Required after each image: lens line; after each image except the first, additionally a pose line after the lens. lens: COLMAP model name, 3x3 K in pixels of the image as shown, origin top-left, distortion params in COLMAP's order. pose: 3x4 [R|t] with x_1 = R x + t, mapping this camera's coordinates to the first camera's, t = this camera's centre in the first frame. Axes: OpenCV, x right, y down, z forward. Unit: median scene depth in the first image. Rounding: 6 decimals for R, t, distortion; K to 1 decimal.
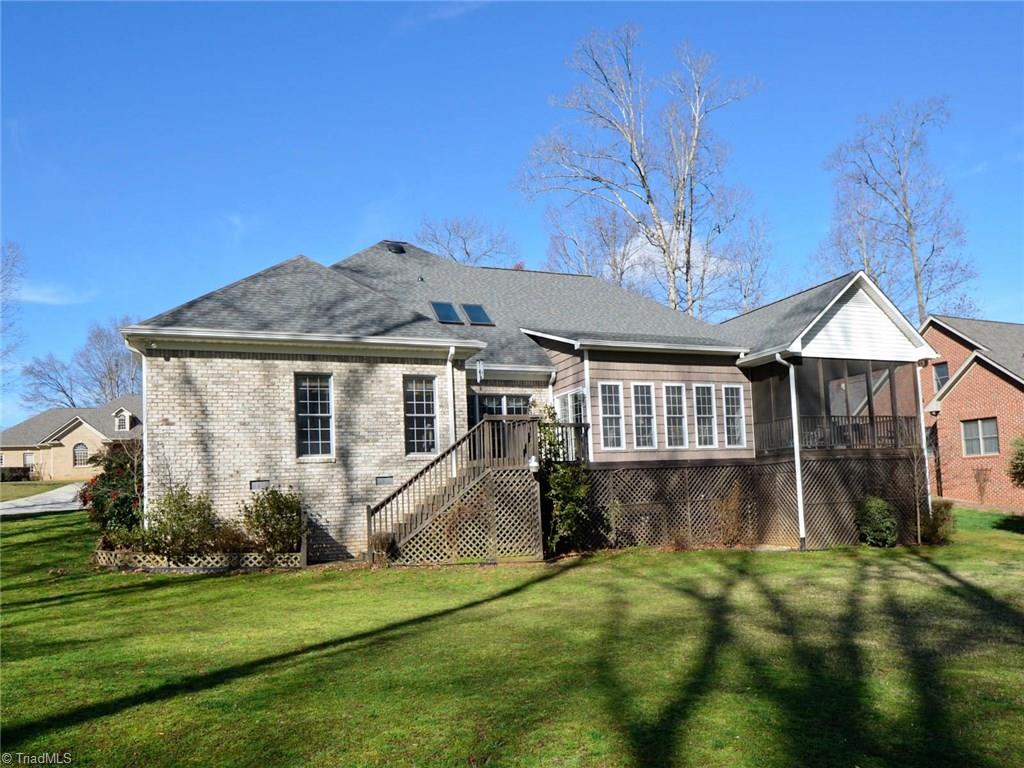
lens RADIAL K [[672.5, 0, 512.0], [0, 672.5, 384.0], [0, 0, 1]] dist [0.000130, 0.000076]
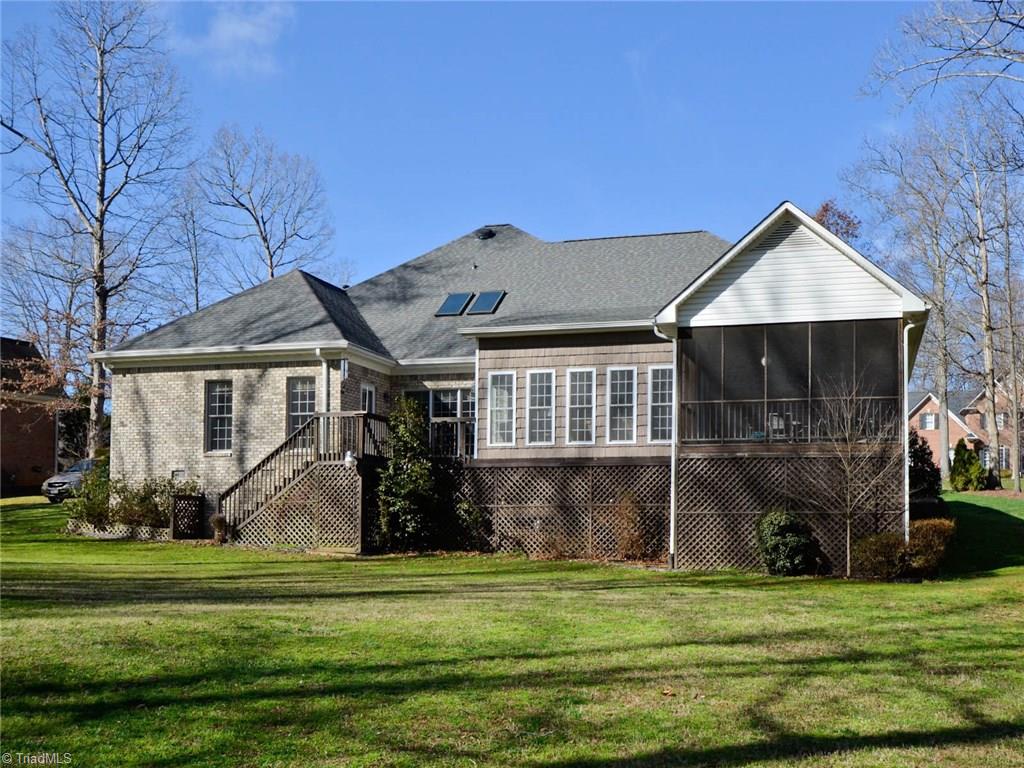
lens RADIAL K [[833.9, 0, 512.0], [0, 833.9, 384.0], [0, 0, 1]] dist [0.000484, -0.001330]
pose [[0.824821, -0.043025, -0.563754, 0.902137], [0.052976, 0.998595, 0.001296, 0.014880], [0.562906, -0.030935, 0.825942, 0.084563]]
